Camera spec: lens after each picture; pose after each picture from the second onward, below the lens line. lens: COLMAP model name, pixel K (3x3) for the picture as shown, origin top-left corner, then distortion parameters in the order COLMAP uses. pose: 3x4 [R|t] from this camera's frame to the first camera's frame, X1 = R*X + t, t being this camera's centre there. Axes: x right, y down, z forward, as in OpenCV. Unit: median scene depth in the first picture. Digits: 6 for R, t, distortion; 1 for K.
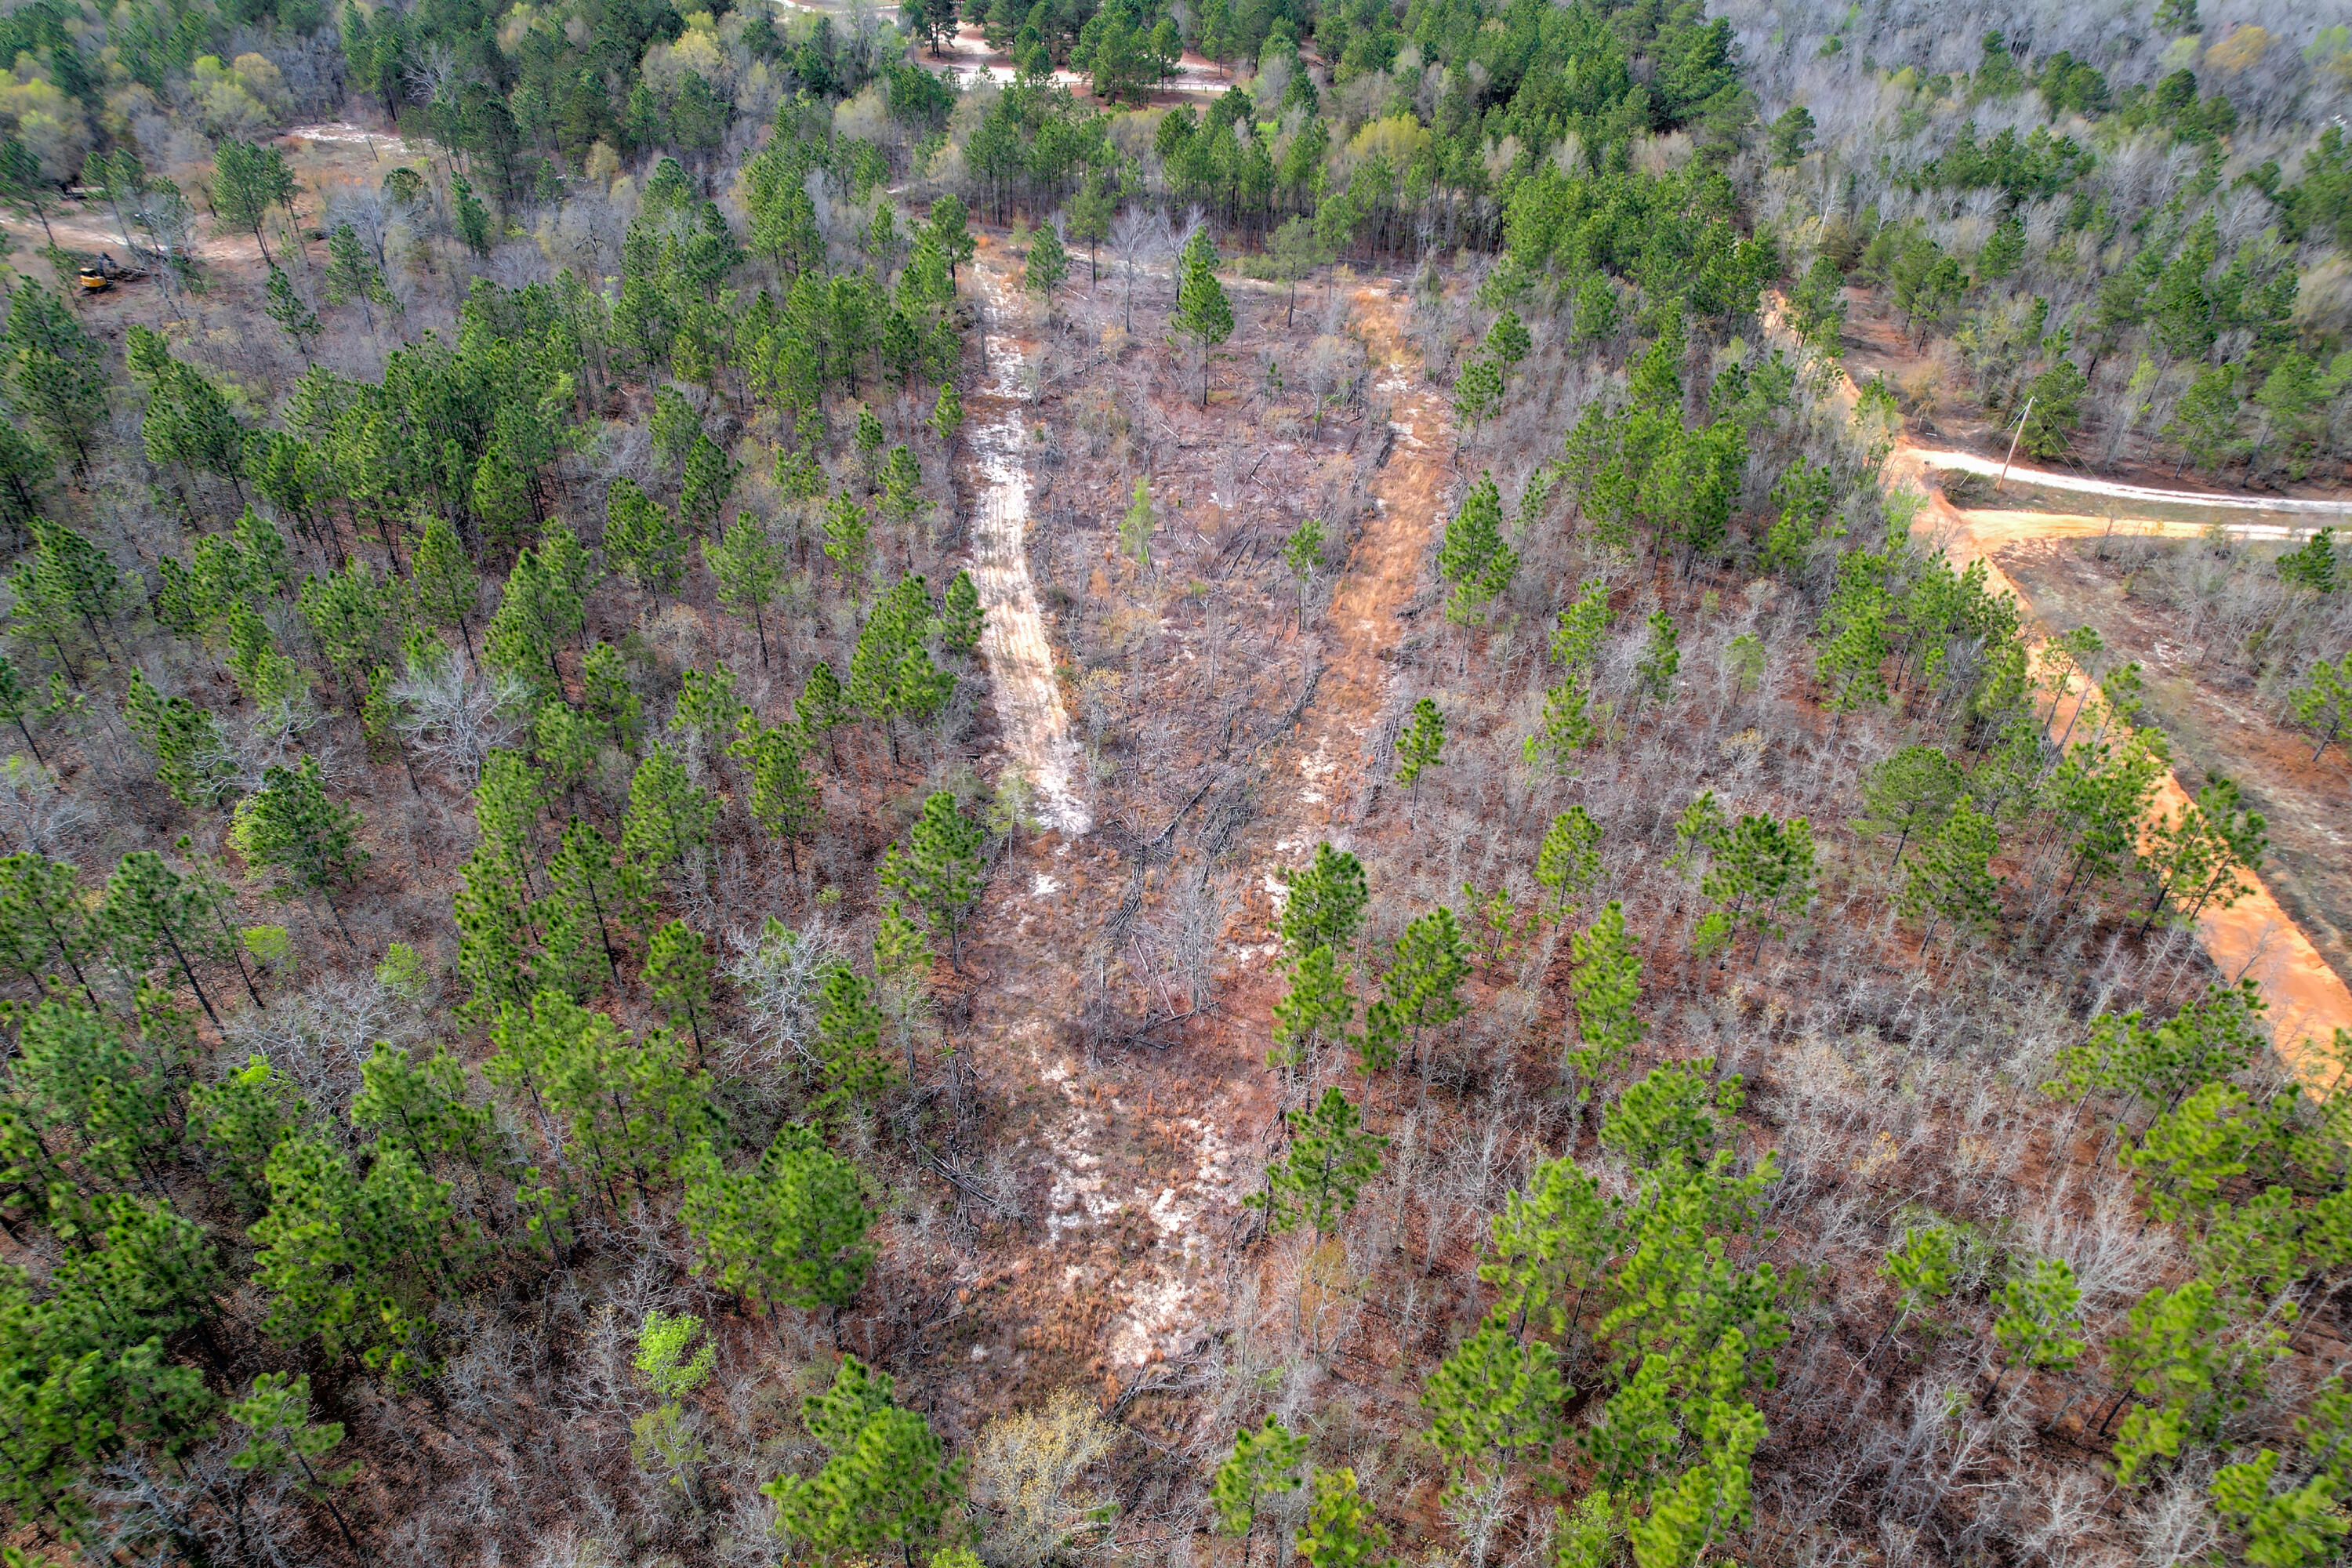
lens RADIAL K [[1510.1, 0, 1176.0], [0, 1510.1, 784.0], [0, 0, 1]] dist [-0.081704, 0.074891]
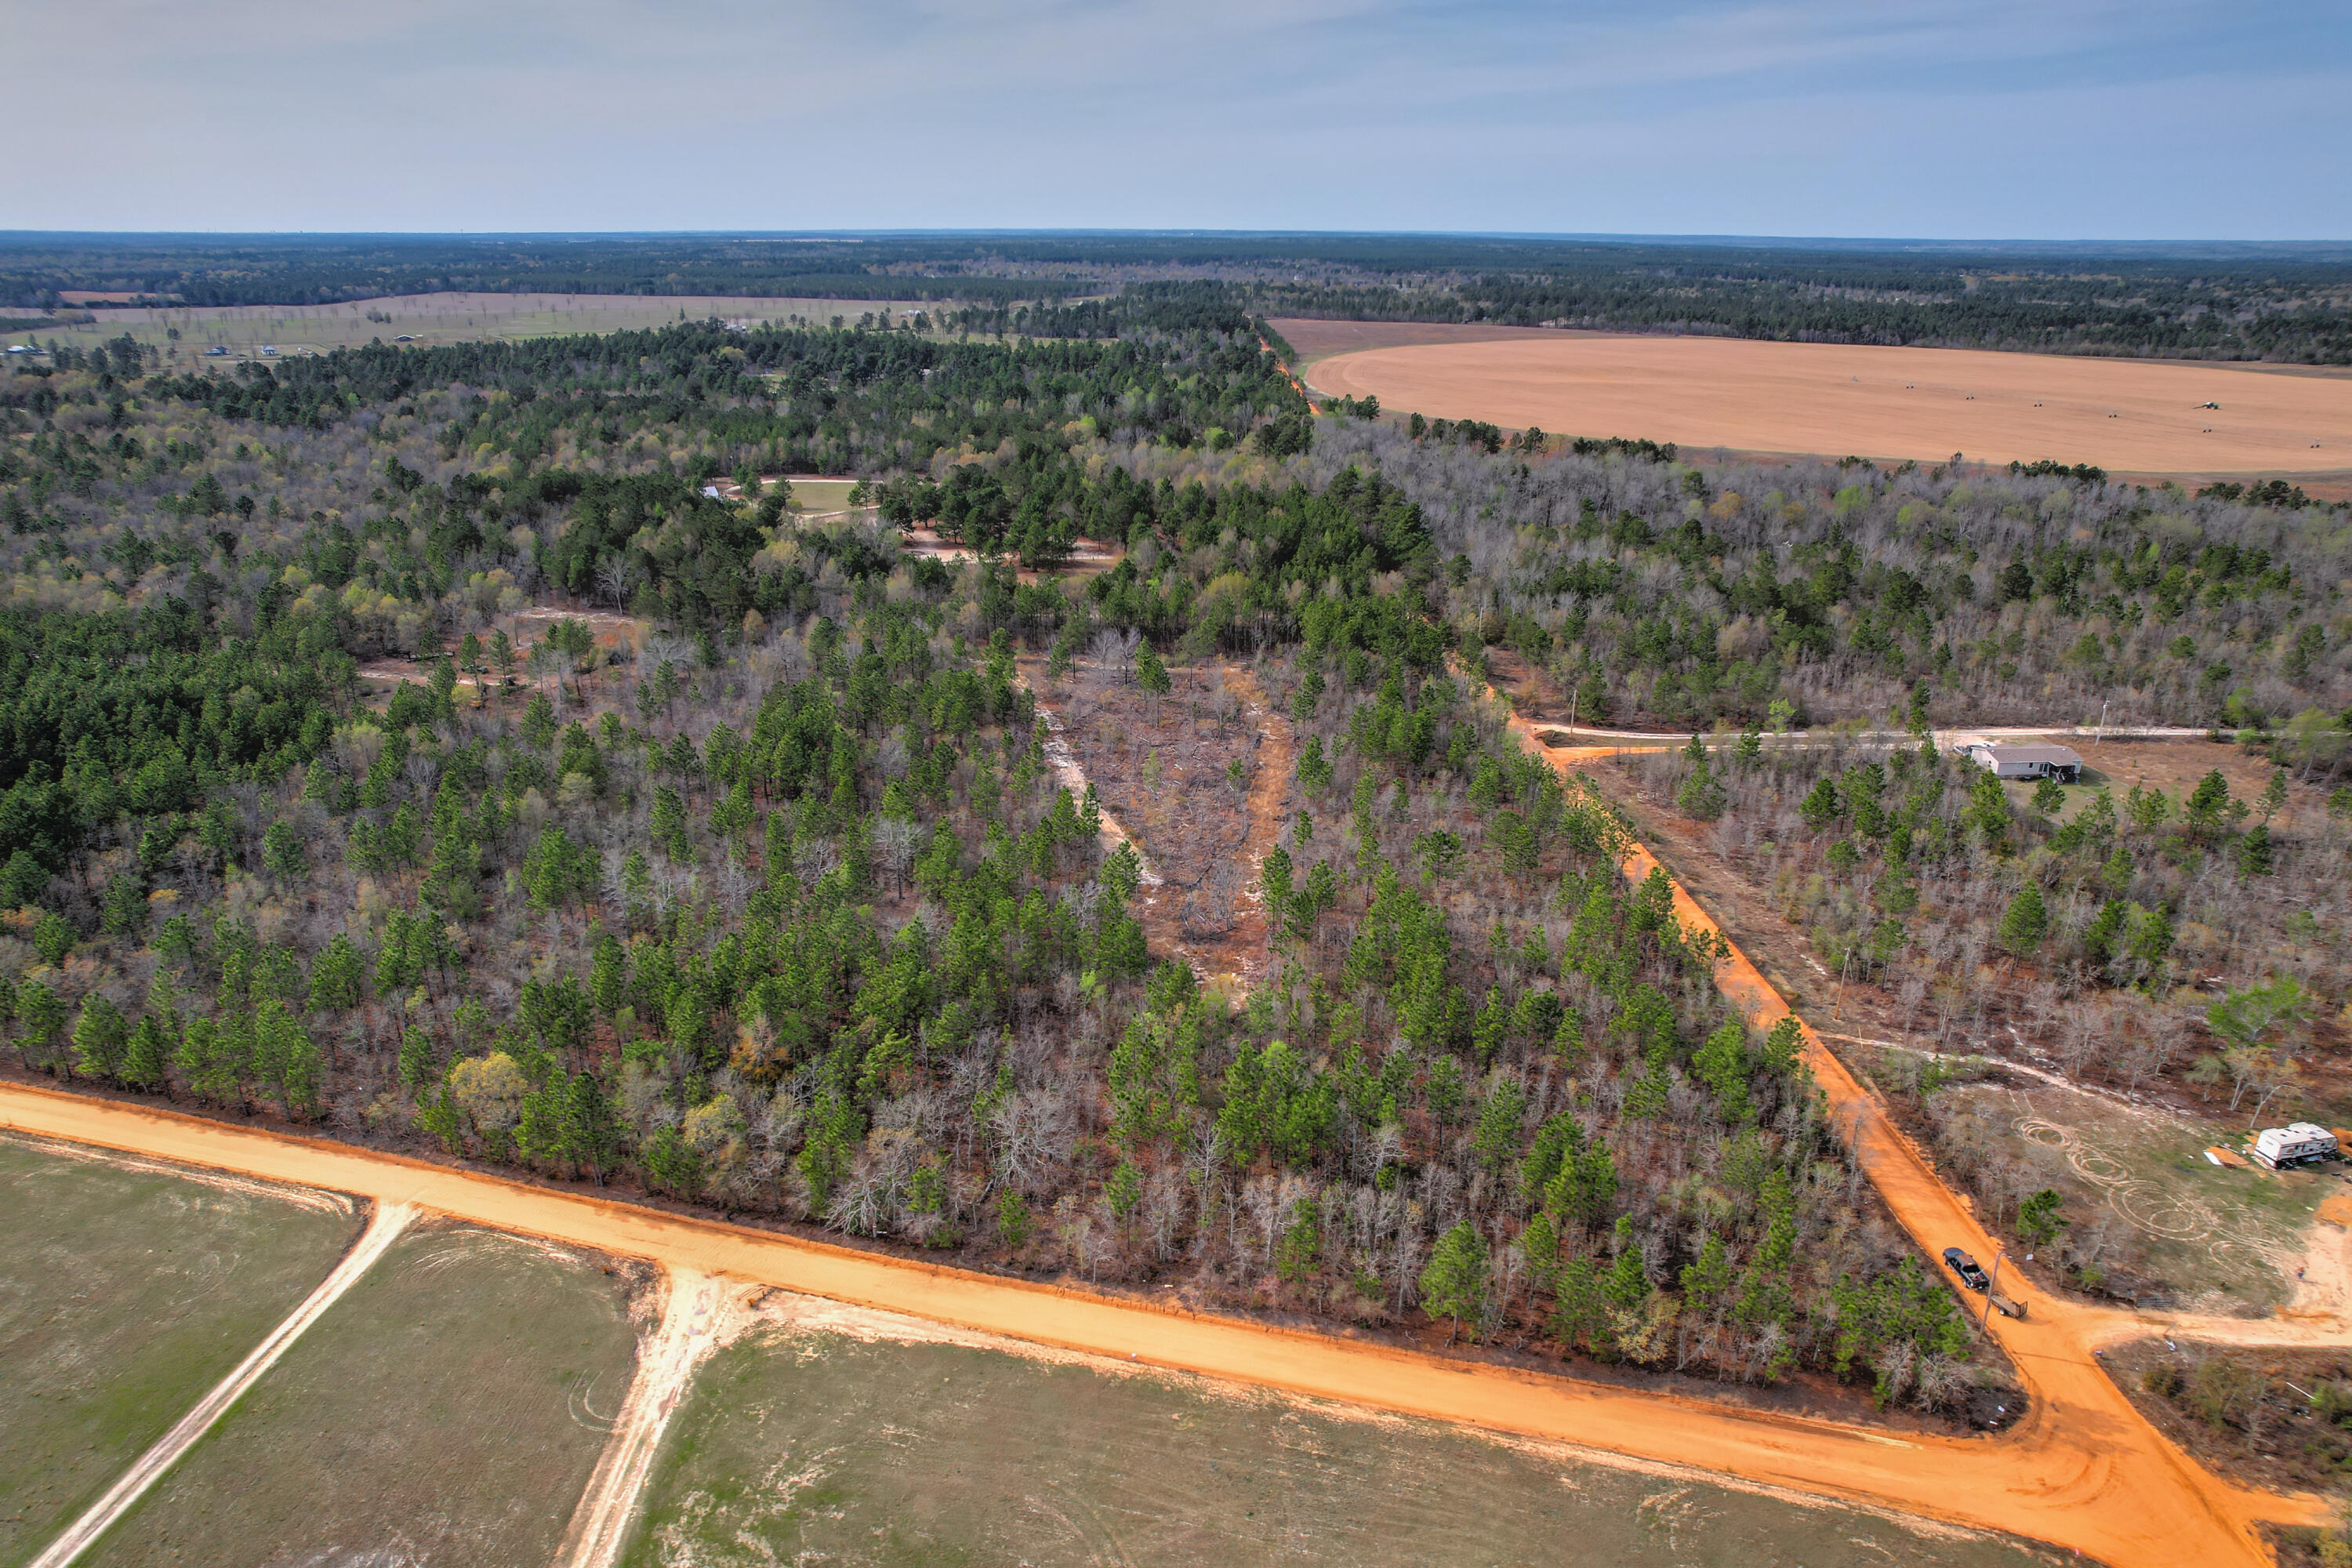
lens RADIAL K [[1510.1, 0, 1176.0], [0, 1510.1, 784.0], [0, 0, 1]] dist [-0.081704, 0.074891]
pose [[0.989386, -0.067437, 0.128719, -0.177374], [0.099646, 0.959585, -0.263188, 0.268861], [-0.105768, 0.273220, 0.956119, -0.671191]]
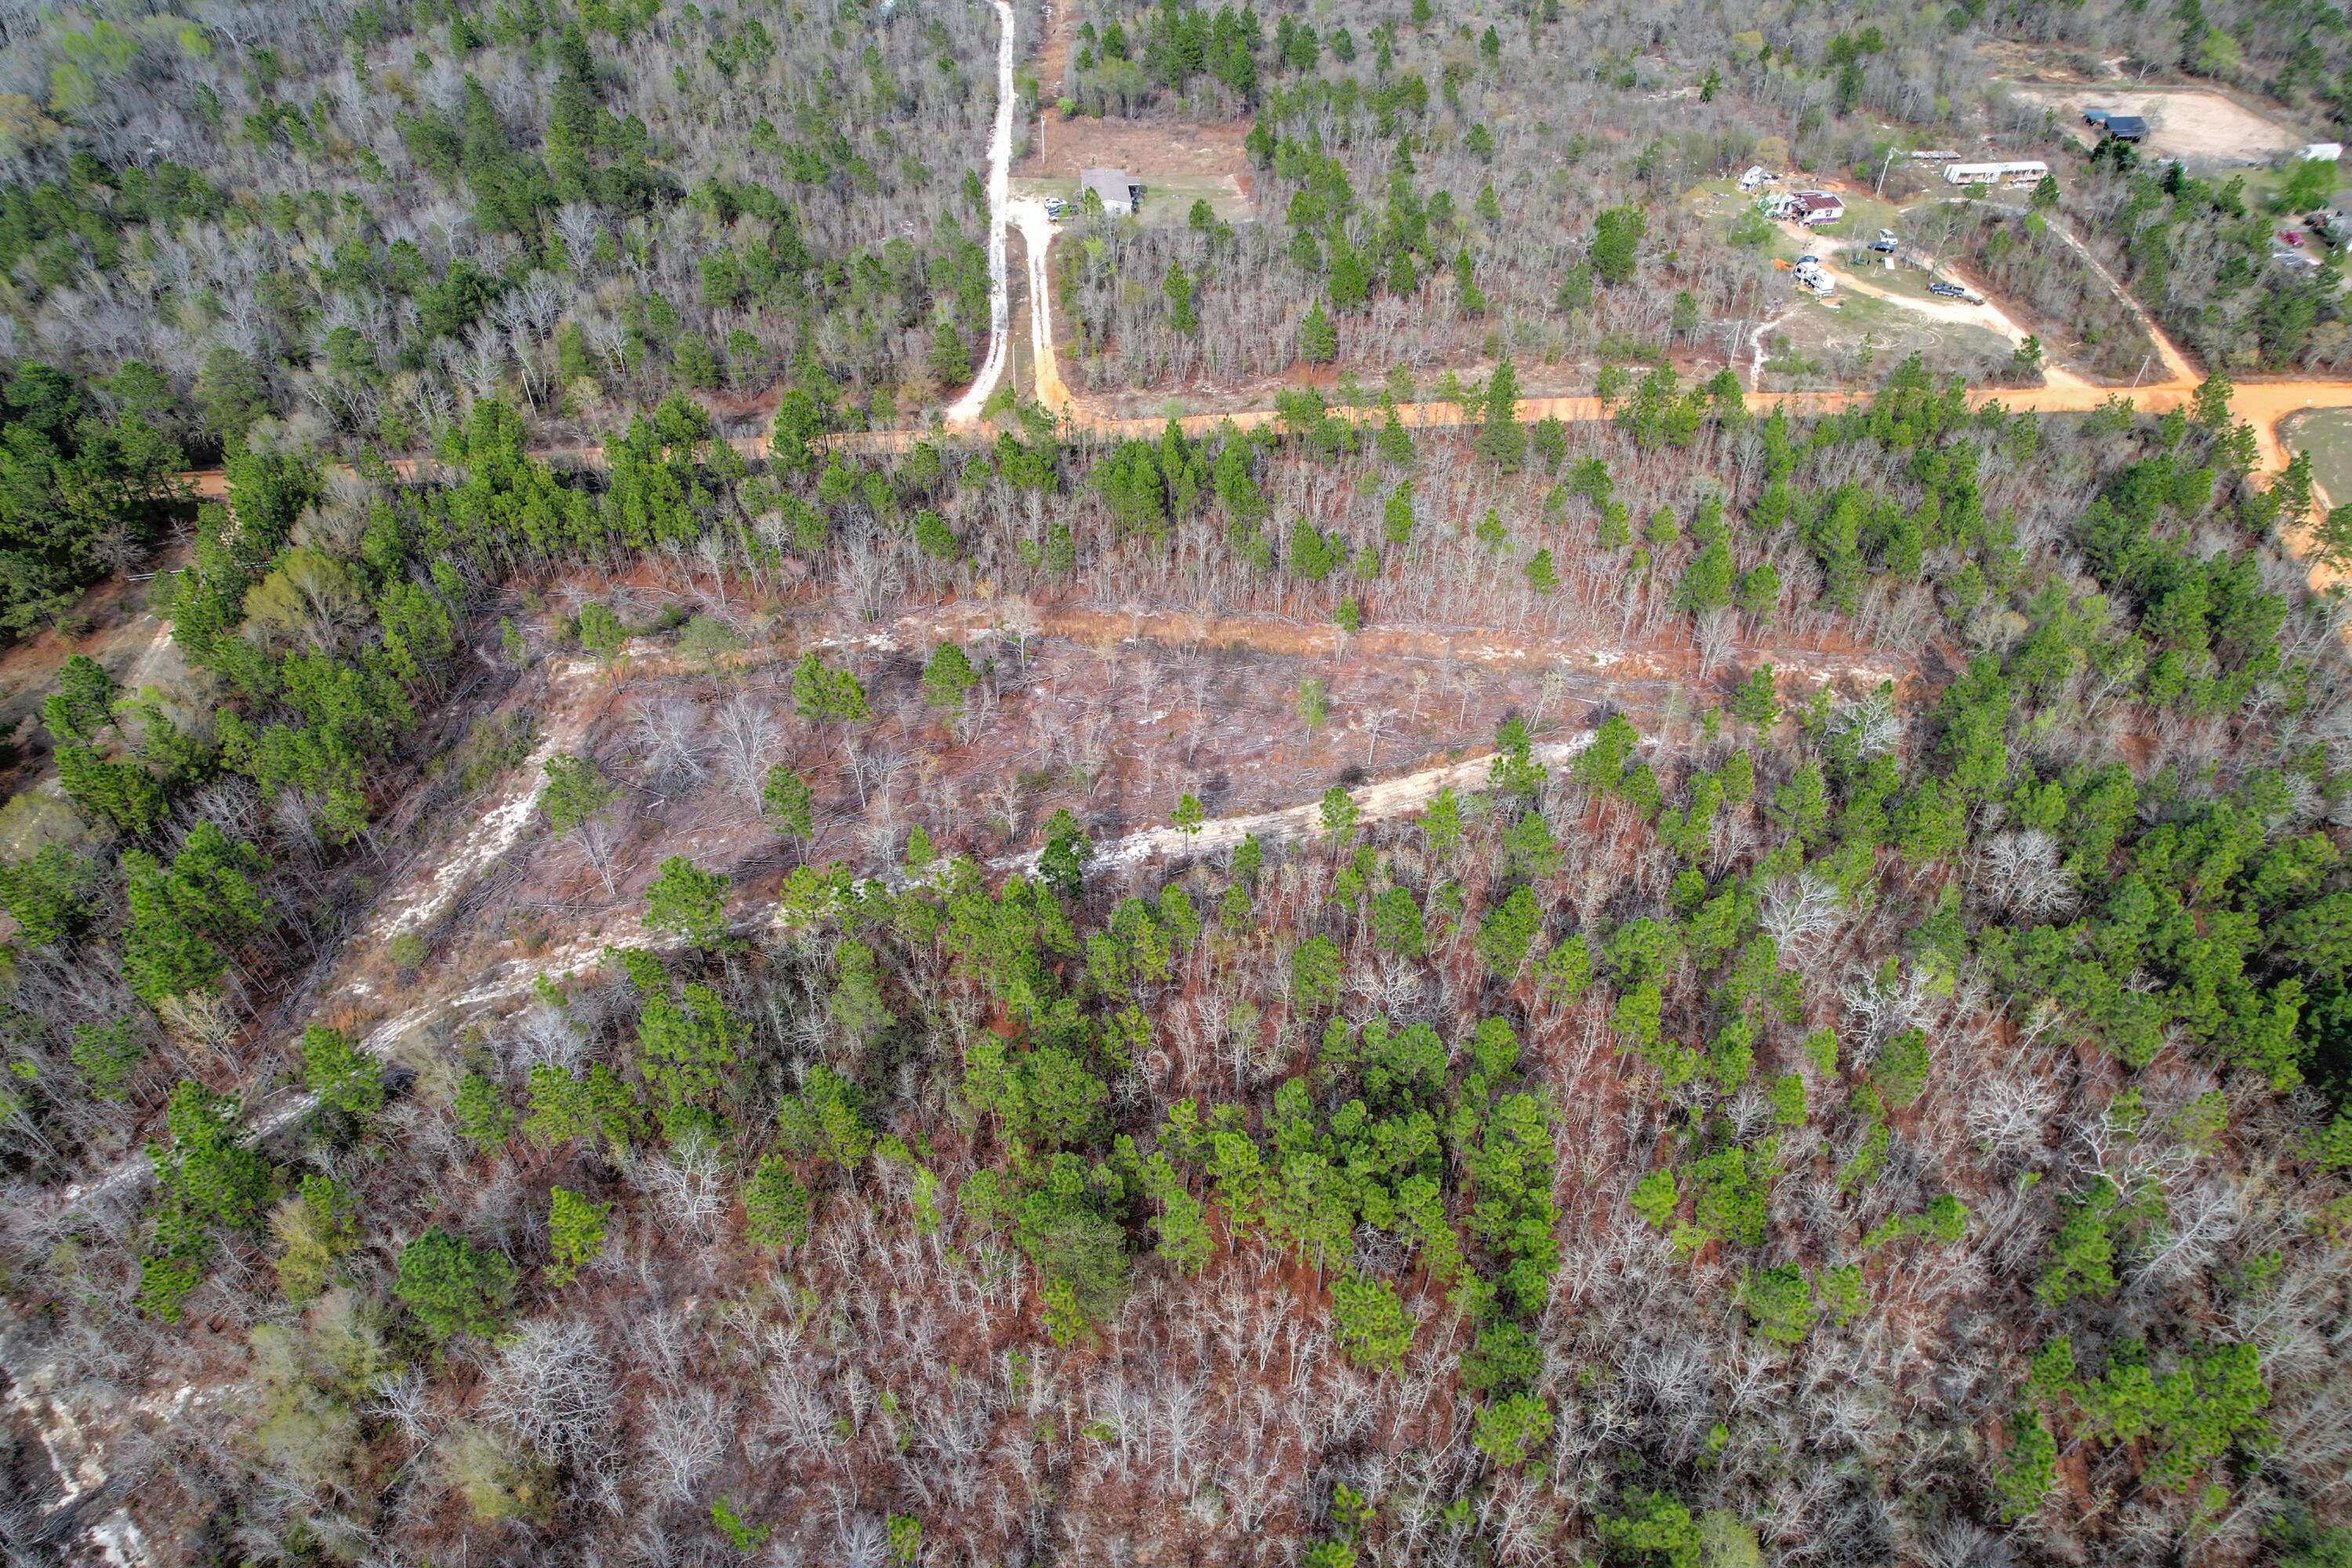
lens RADIAL K [[1510.1, 0, 1176.0], [0, 1510.1, 784.0], [0, 0, 1]] dist [-0.081704, 0.074891]
pose [[-0.168899, -0.673902, 0.719256, -0.684135], [0.577228, 0.523874, 0.626389, -0.704313], [-0.798925, 0.520971, 0.300514, 0.498433]]
